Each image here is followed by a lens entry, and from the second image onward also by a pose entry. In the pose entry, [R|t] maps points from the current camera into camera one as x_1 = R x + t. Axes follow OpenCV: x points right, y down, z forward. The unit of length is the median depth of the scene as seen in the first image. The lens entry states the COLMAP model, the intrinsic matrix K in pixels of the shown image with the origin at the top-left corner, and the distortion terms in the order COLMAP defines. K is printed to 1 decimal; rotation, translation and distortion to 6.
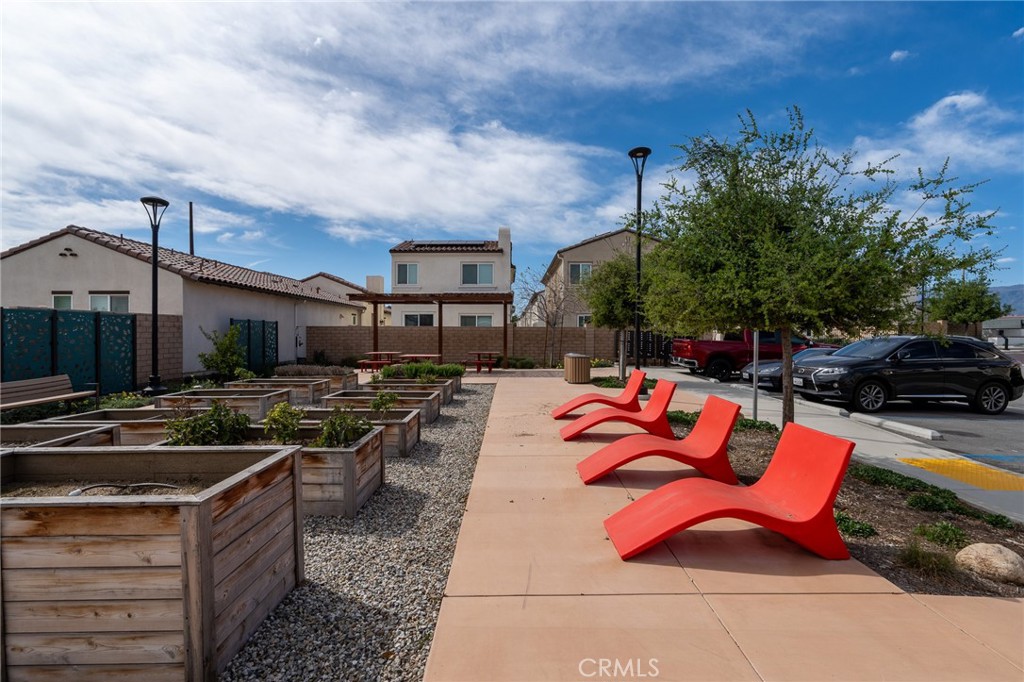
lens RADIAL K [[460.1, 0, 510.4], [0, 460.1, 339.1], [0, 0, 1]] dist [-0.003737, -0.000867]
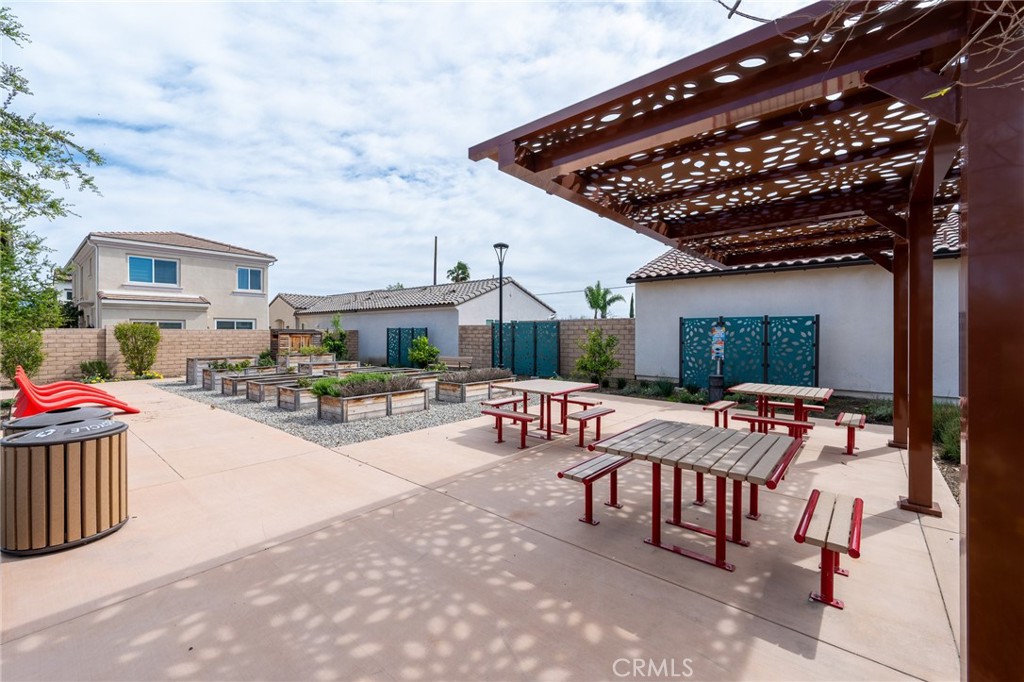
lens RADIAL K [[411.0, 0, 515.2], [0, 411.0, 335.7], [0, 0, 1]] dist [-0.002821, -0.000198]
pose [[-0.635455, 0.006601, -0.772109, 0.174759], [-0.007739, 0.999859, 0.014917, -0.020973], [0.772099, 0.015455, -0.635315, 1.195057]]
